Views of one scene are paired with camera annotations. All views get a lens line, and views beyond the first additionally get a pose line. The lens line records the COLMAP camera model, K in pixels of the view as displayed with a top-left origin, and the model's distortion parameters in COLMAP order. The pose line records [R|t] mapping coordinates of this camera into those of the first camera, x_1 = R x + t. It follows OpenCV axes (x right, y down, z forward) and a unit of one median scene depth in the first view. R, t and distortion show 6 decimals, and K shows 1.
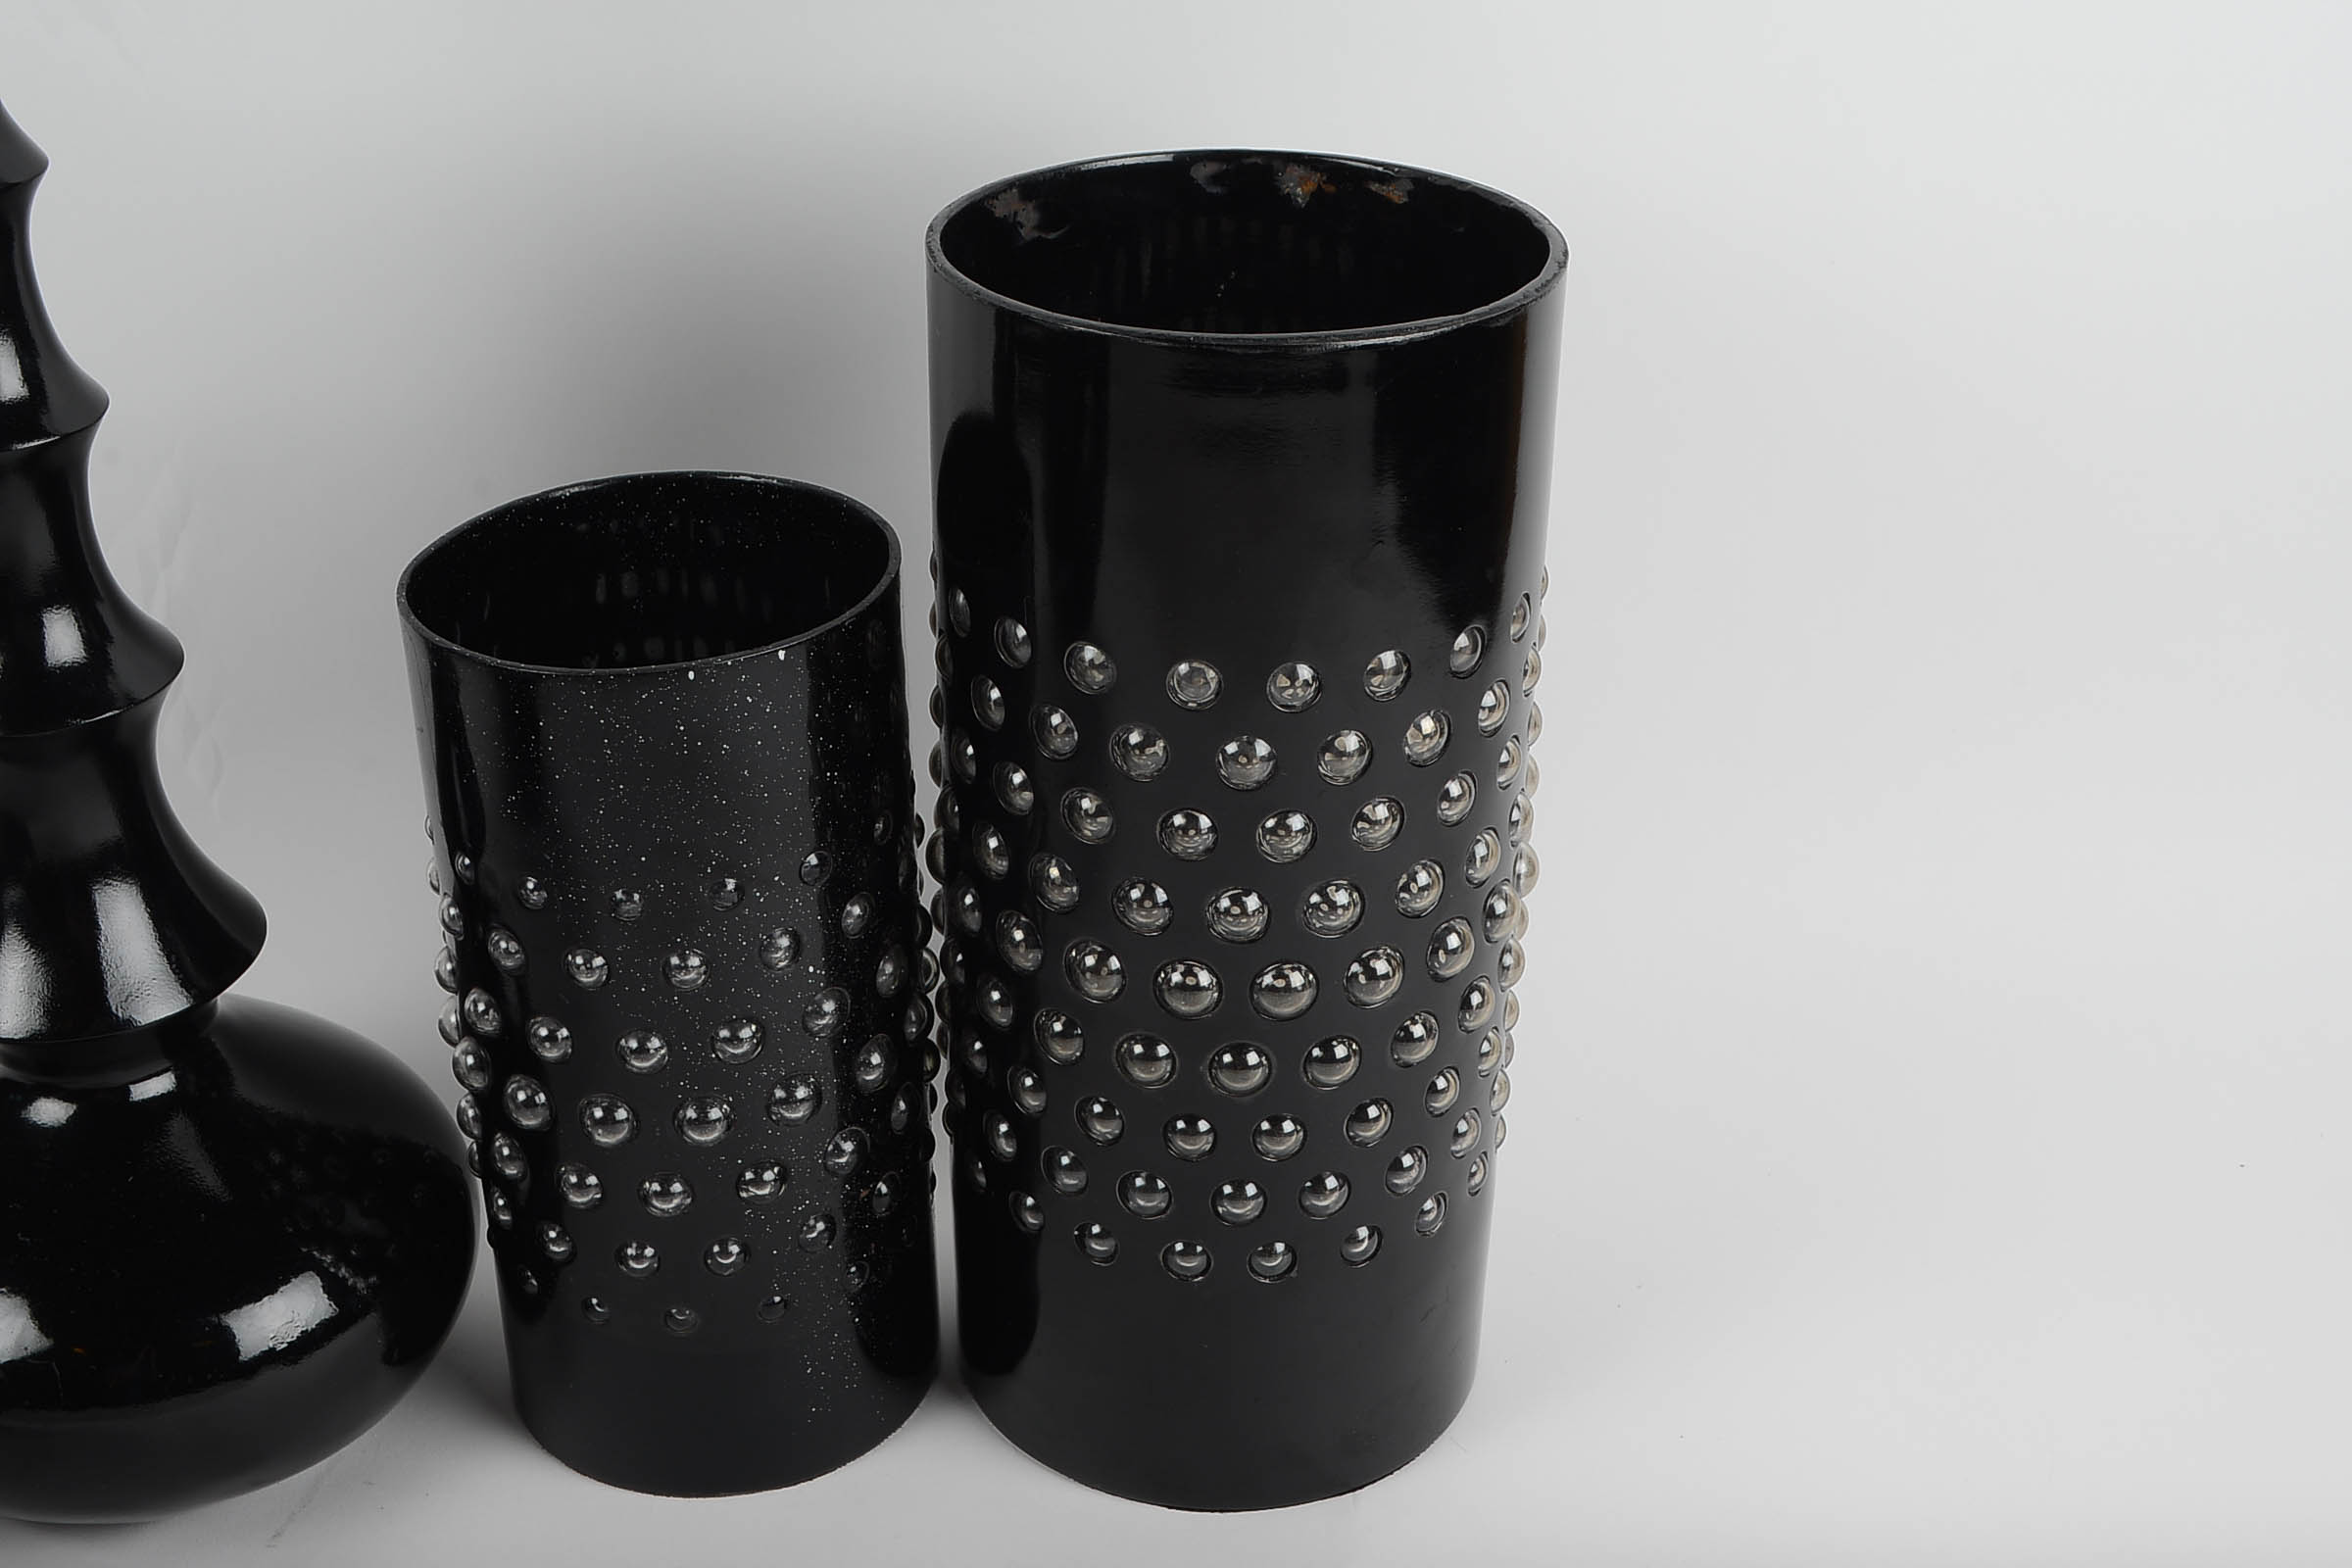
lens RADIAL K [[3368.7, 0, 1176.0], [0, 3368.7, 784.0], [0, 0, 1]] dist [-0.015406, -0.012937]
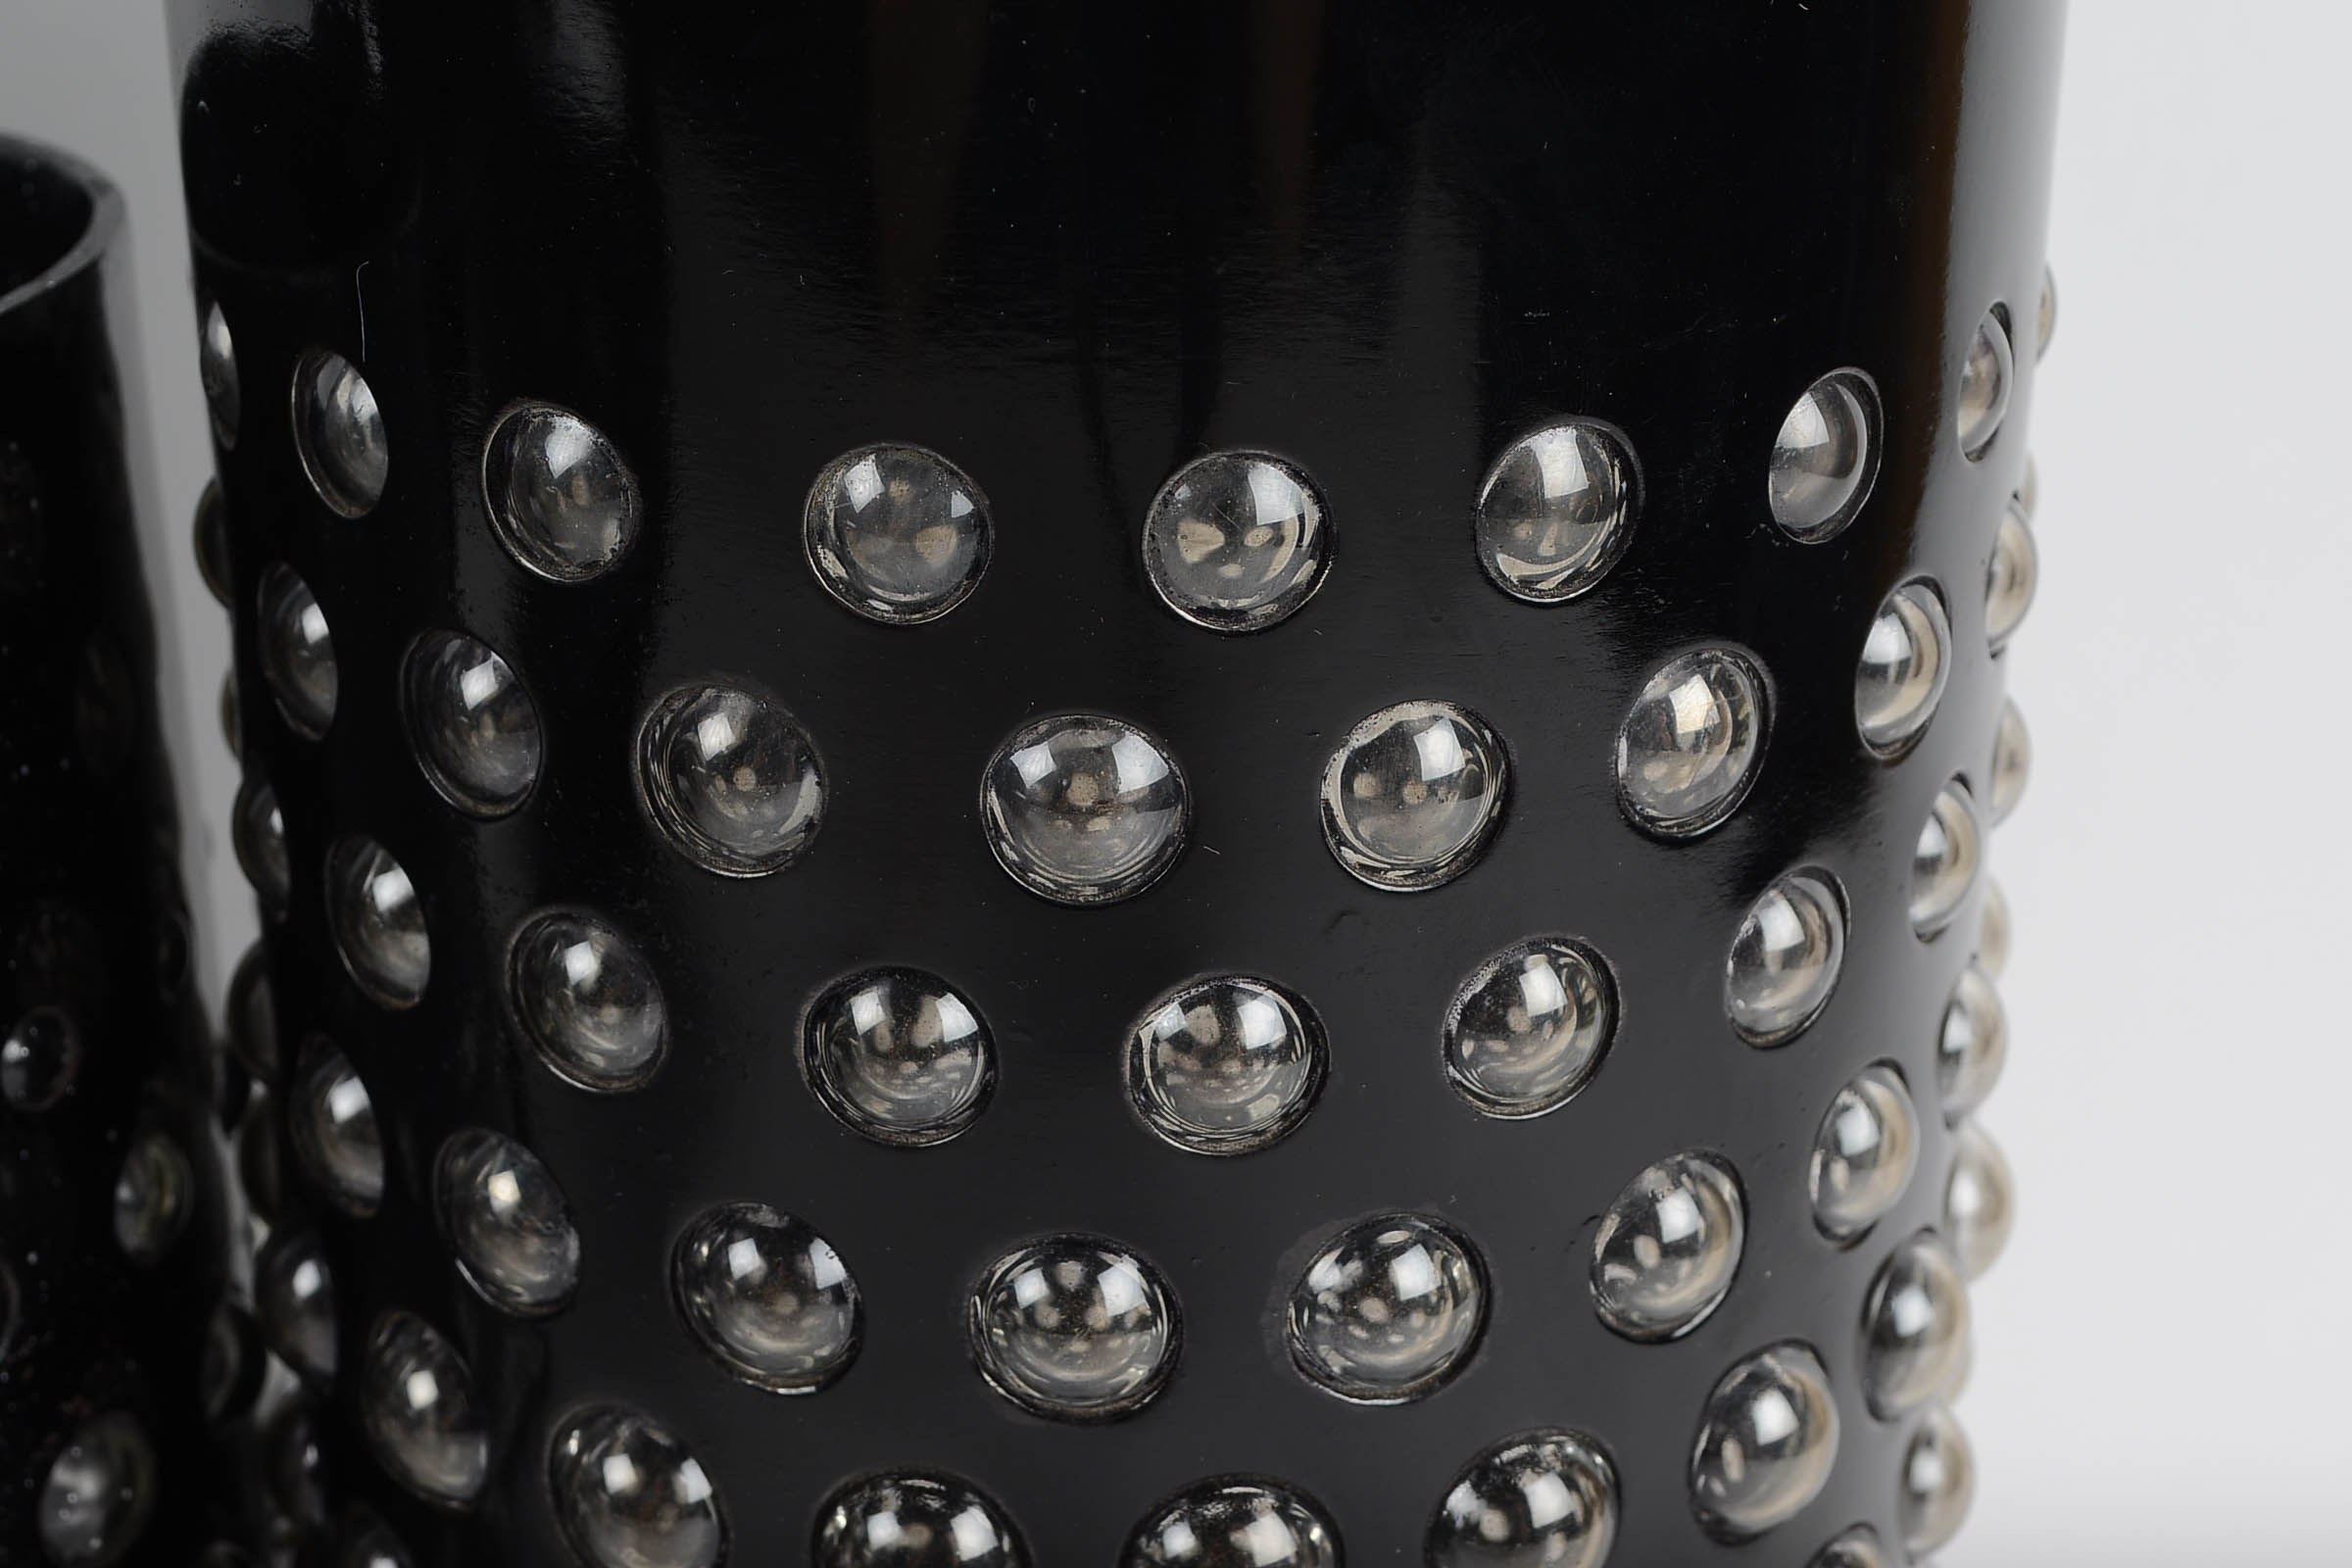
lens RADIAL K [[4270.4, 0, 1176.0], [0, 4270.4, 784.0], [0, 0, 1]] dist [0.043080, 0.084738]
pose [[0.999371, 0.001377, -0.035423, 0.040133], [-0.004598, 0.995838, -0.091022, 0.024054], [0.035150, 0.091127, 0.995219, 0.590716]]
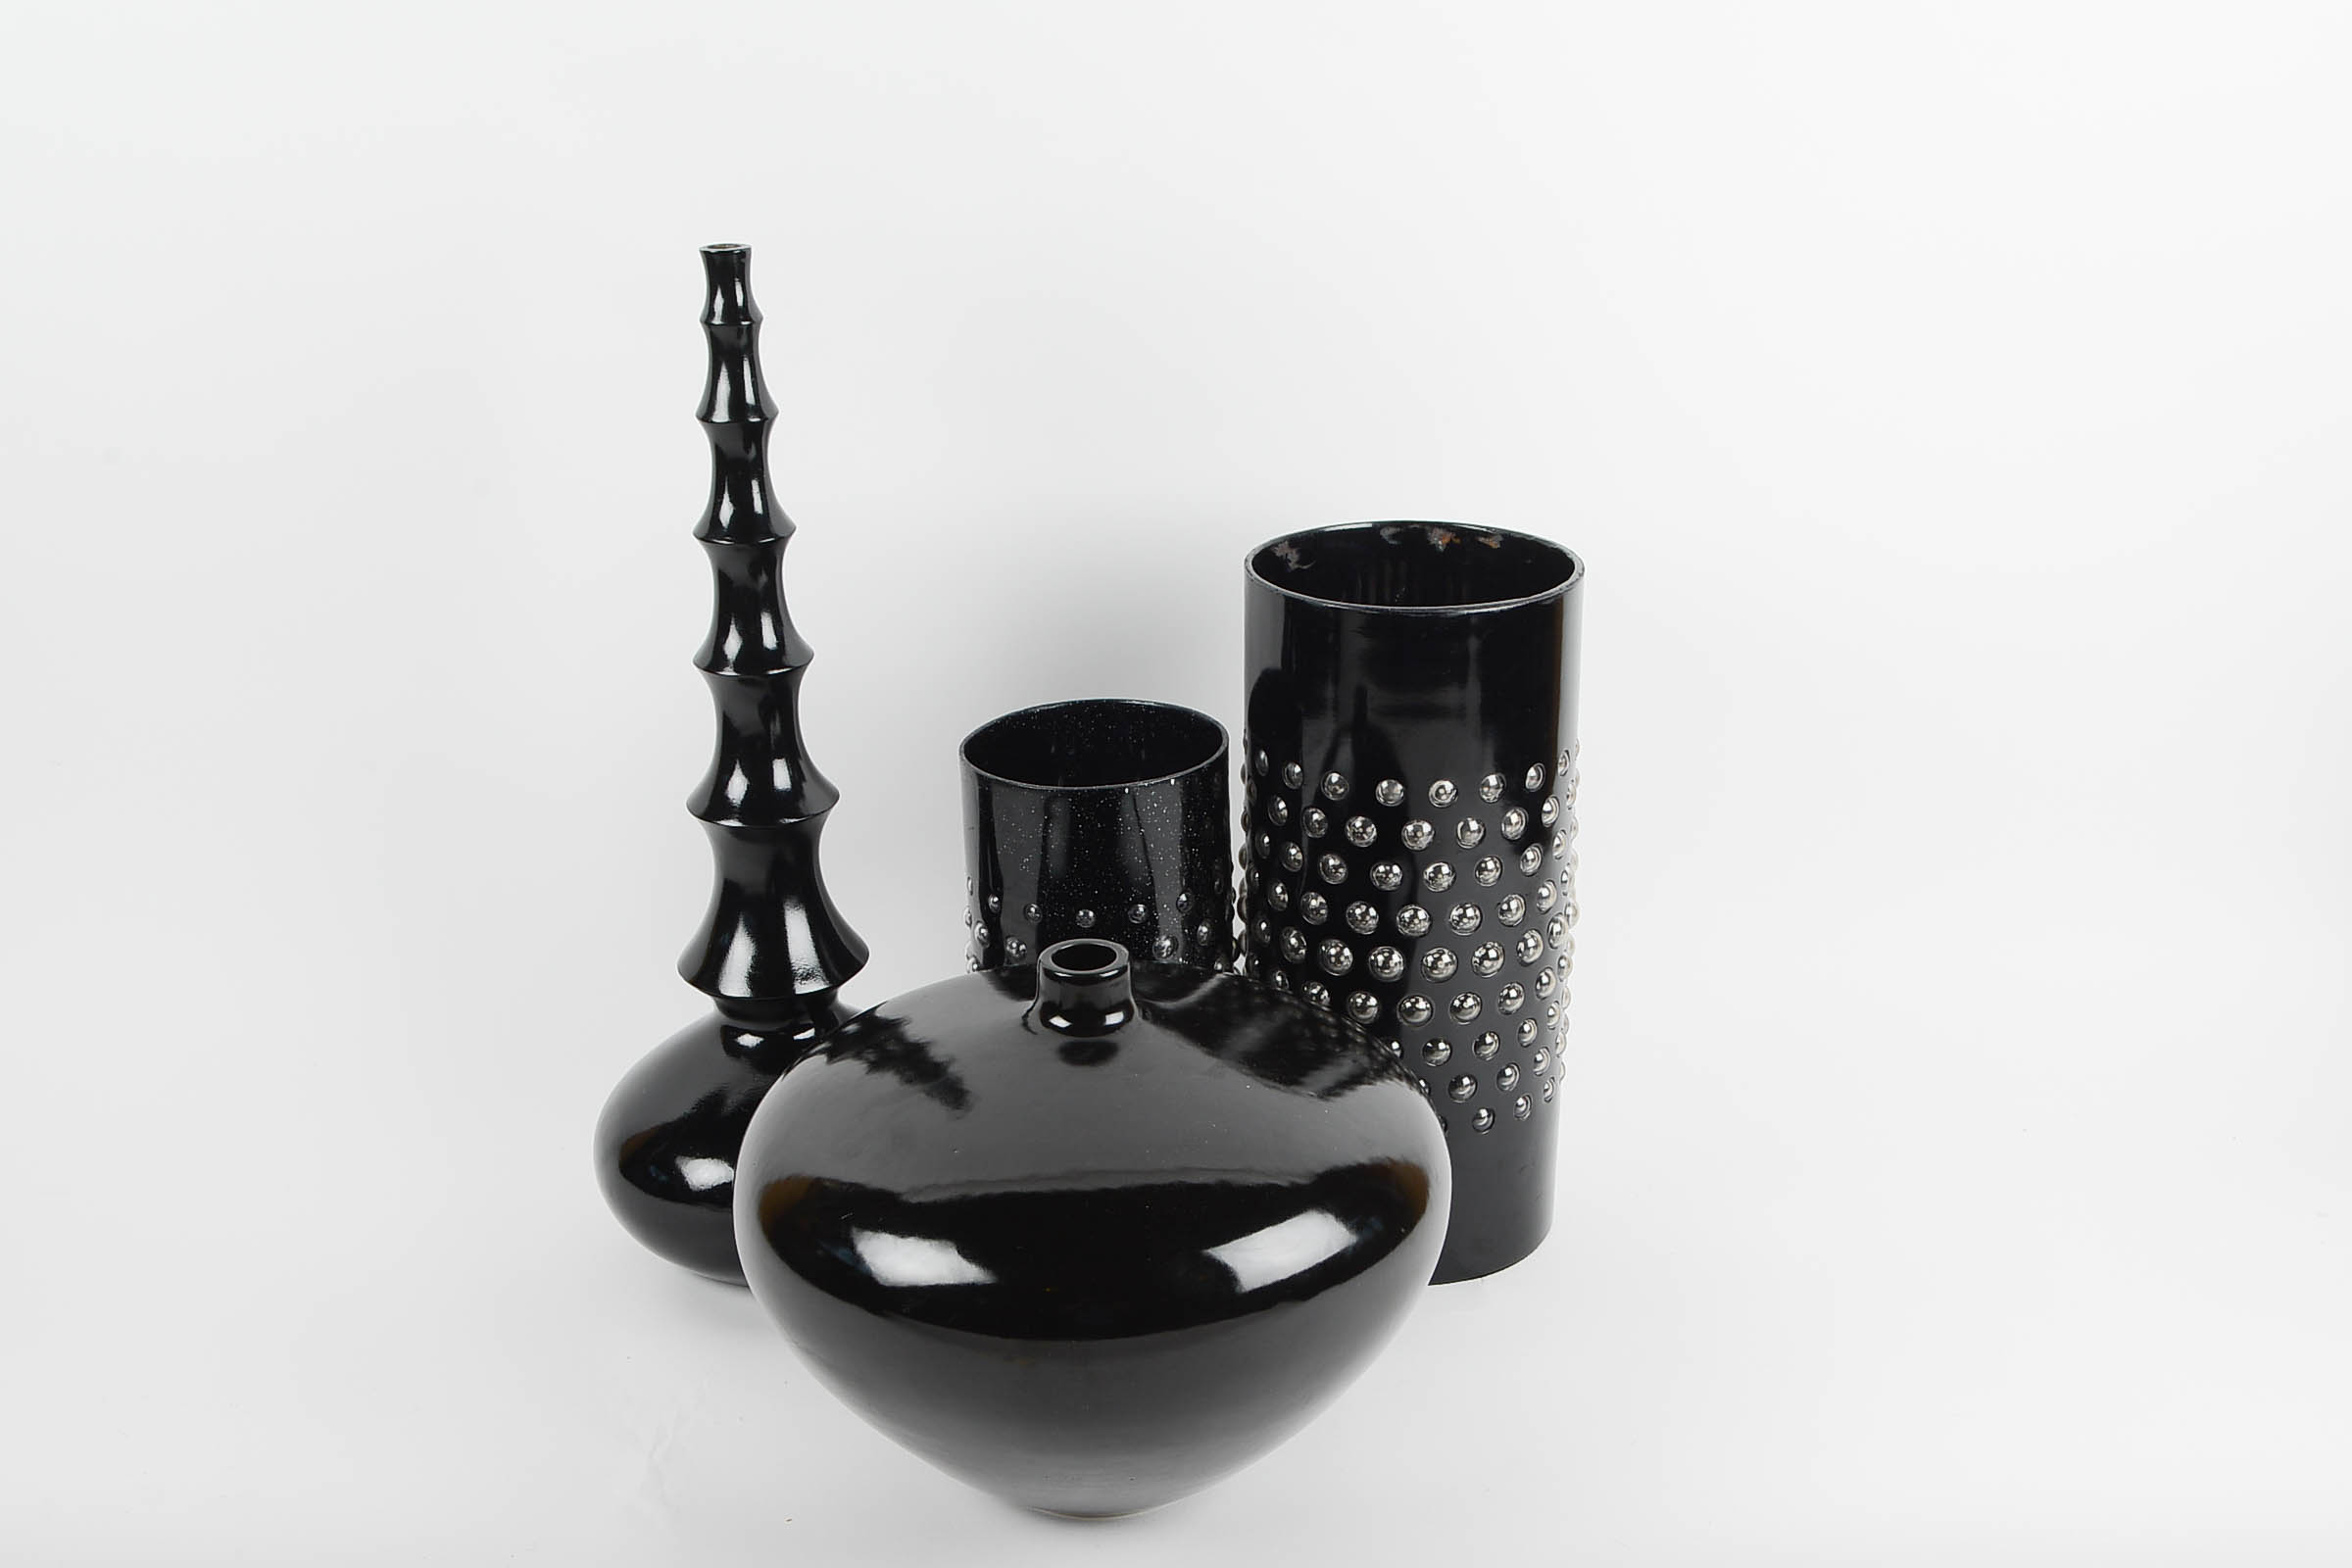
lens RADIAL K [[3284.1, 0, 1176.0], [0, 3284.1, 784.0], [0, 0, 1]] dist [0.017920, 0.012394]
pose [[0.999327, -0.008880, -0.035601, -0.046268], [0.004339, 0.992065, -0.125651, 0.184917], [0.036435, 0.125412, 0.991435, -0.787271]]
